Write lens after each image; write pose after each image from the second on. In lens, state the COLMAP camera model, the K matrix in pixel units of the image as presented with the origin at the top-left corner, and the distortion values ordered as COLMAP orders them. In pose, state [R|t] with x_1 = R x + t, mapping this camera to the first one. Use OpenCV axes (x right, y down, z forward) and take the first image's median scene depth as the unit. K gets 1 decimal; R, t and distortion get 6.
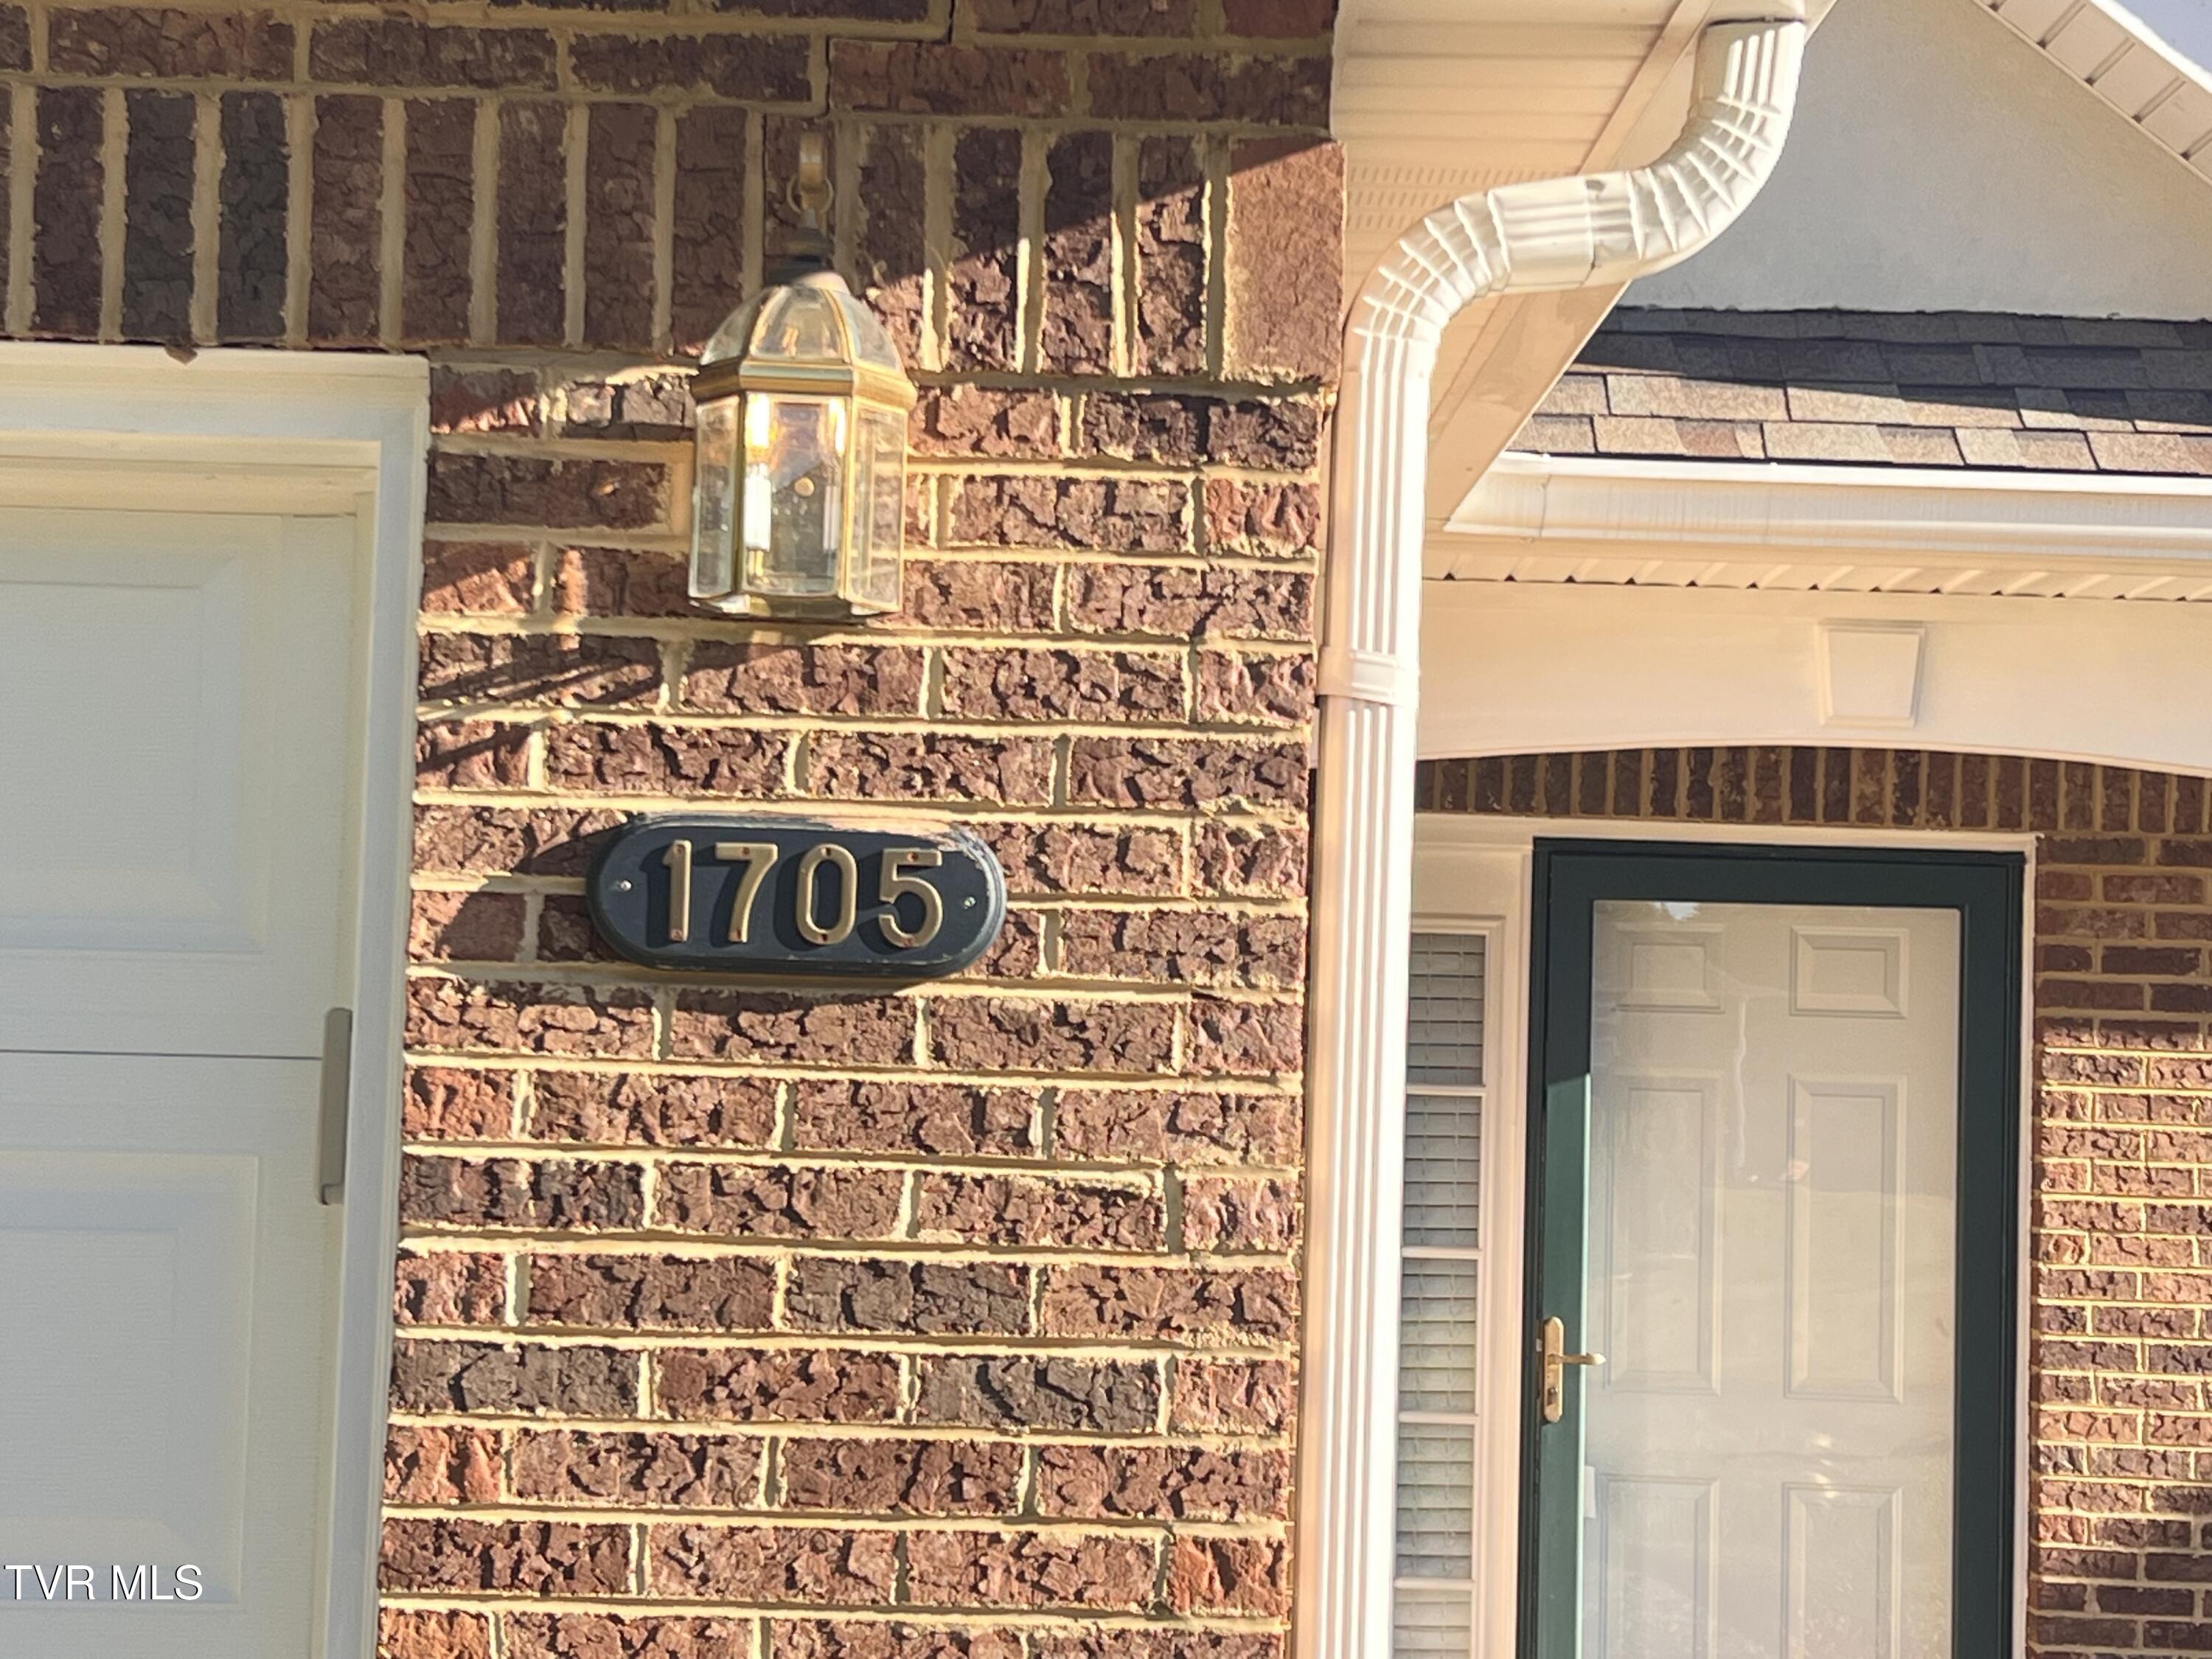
lens RADIAL K [[4226.0, 0, 1138.5], [0, 4226.0, 838.7], [0, 0, 1]] dist [0.326508, -1.897512]
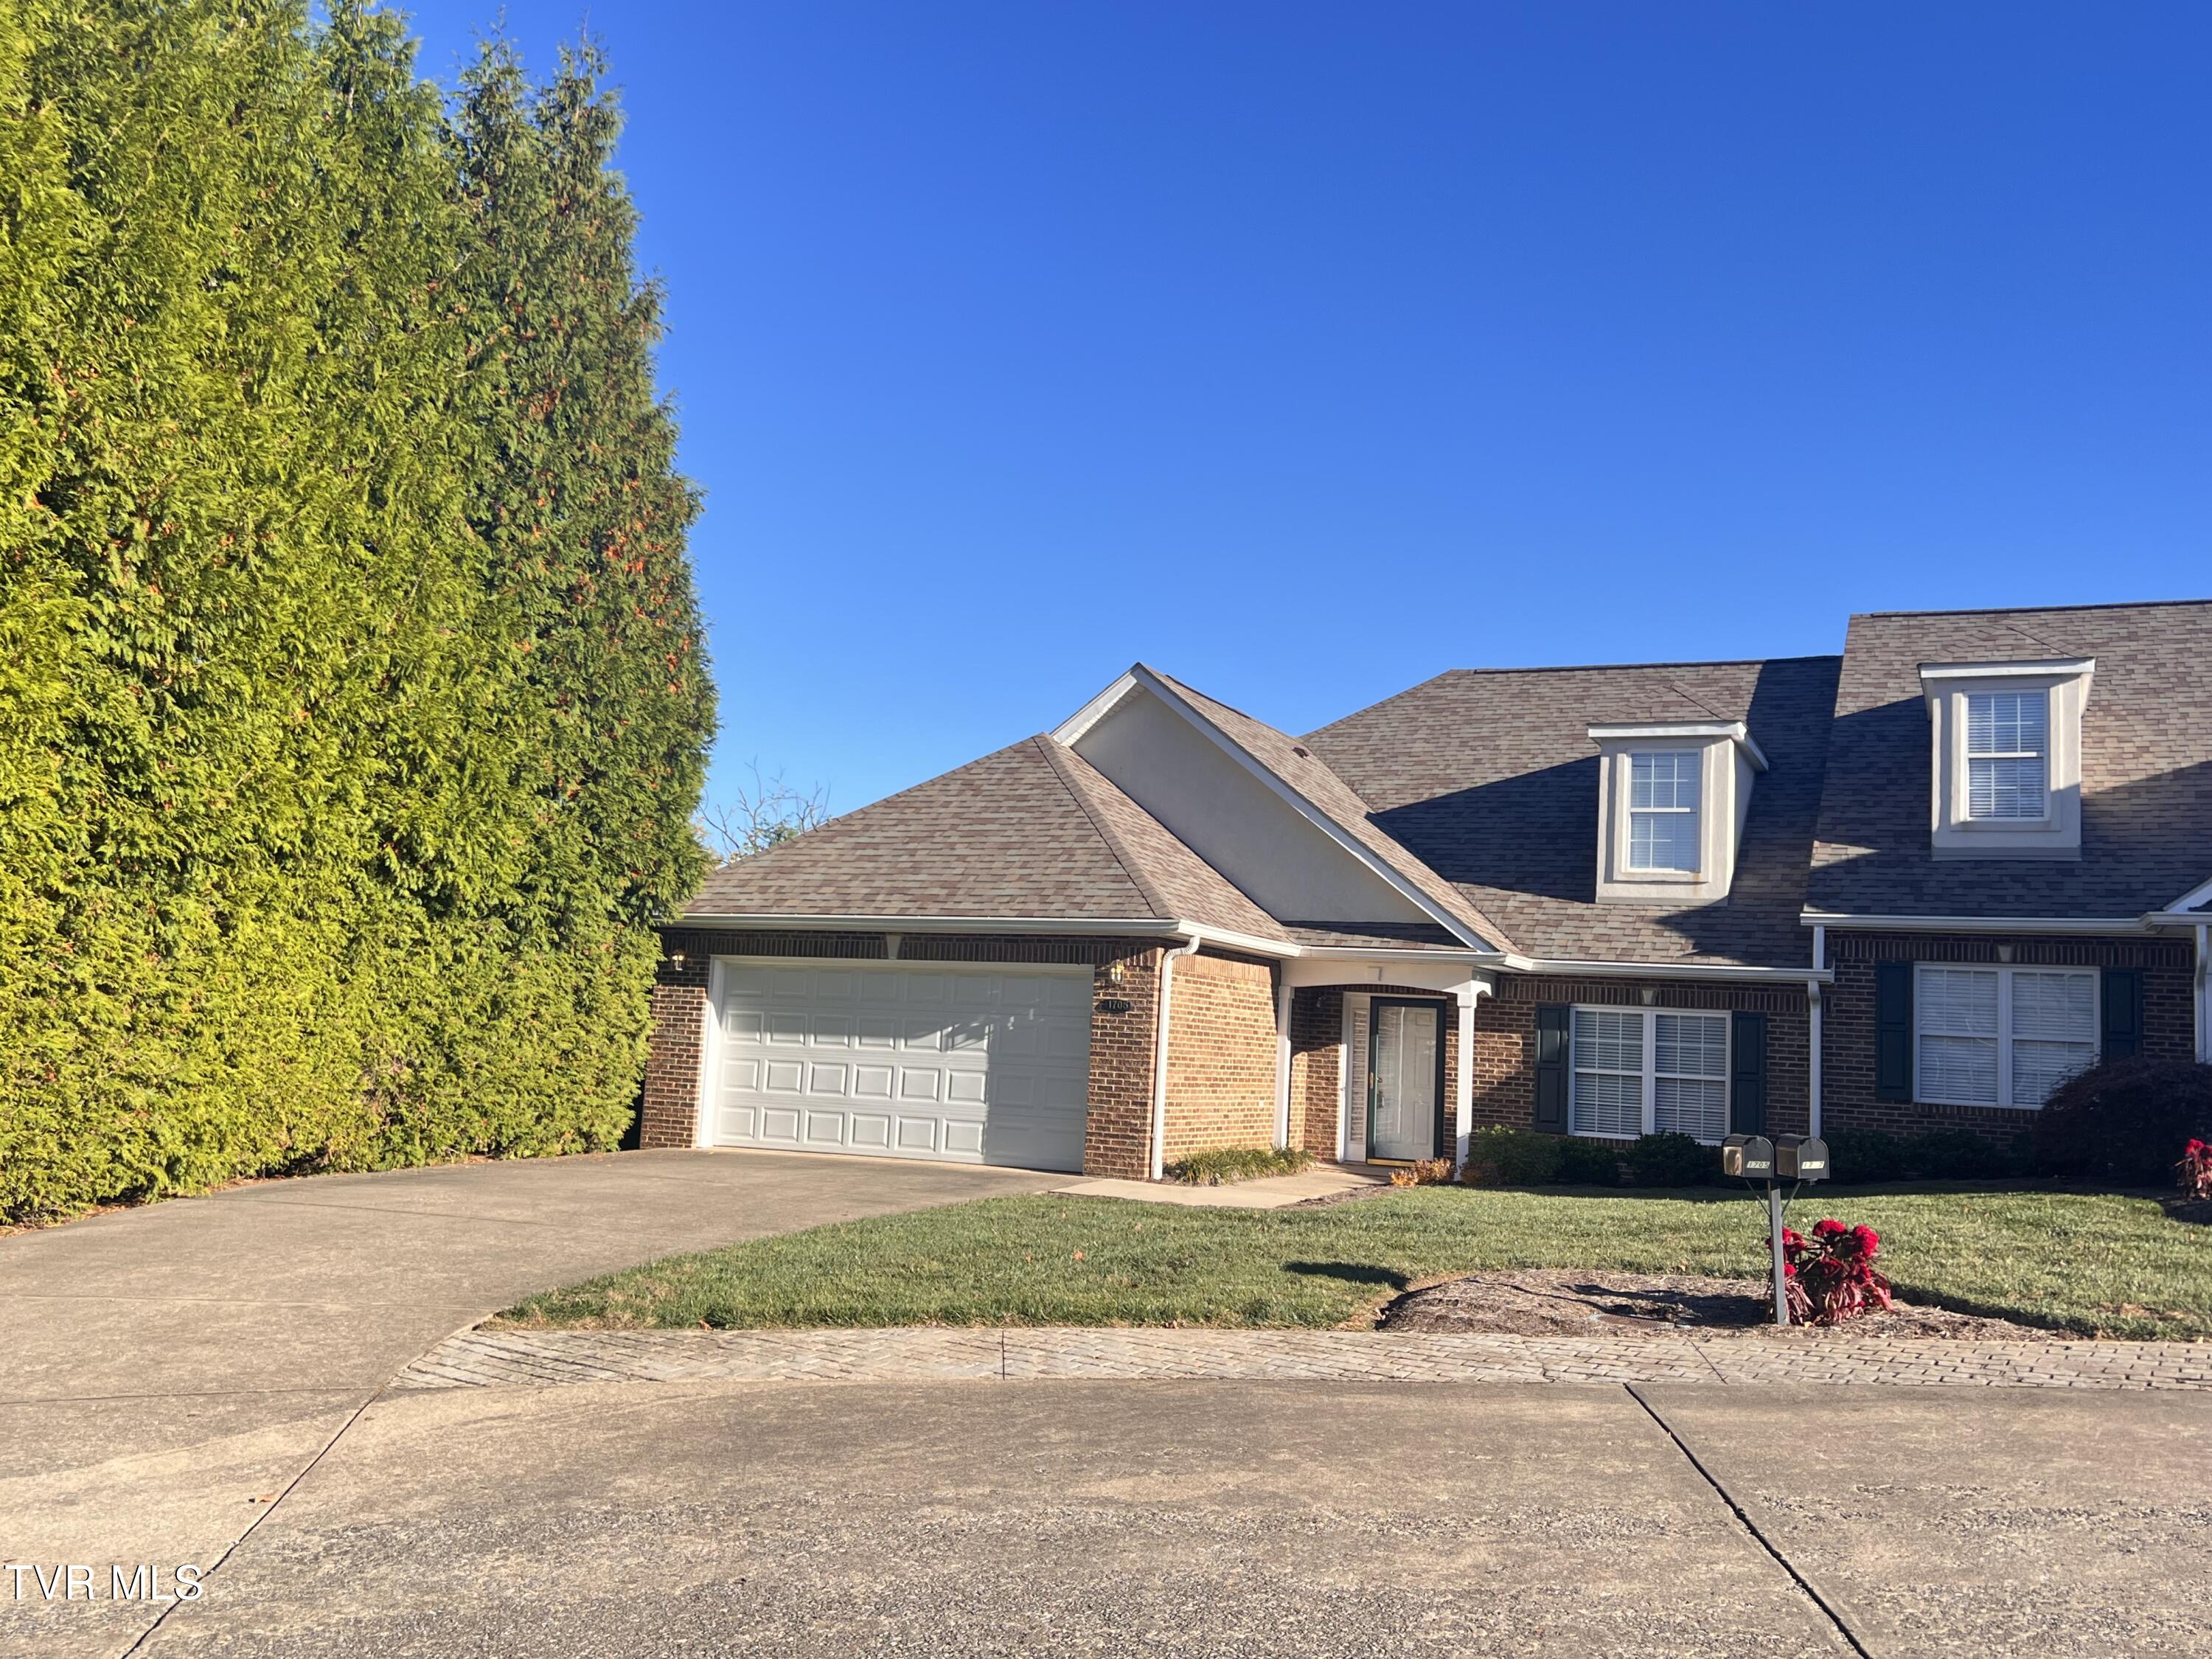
lens RADIAL K [[1892.8, 0, 1110.0], [0, 1892.8, 822.2], [0, 0, 1]] dist [0.102078, -0.262175]
pose [[0.902505, -0.031392, -0.429534, 2.440447], [-0.002039, 0.997017, -0.077150, -0.099303], [0.430675, 0.070504, 0.899749, -4.354263]]
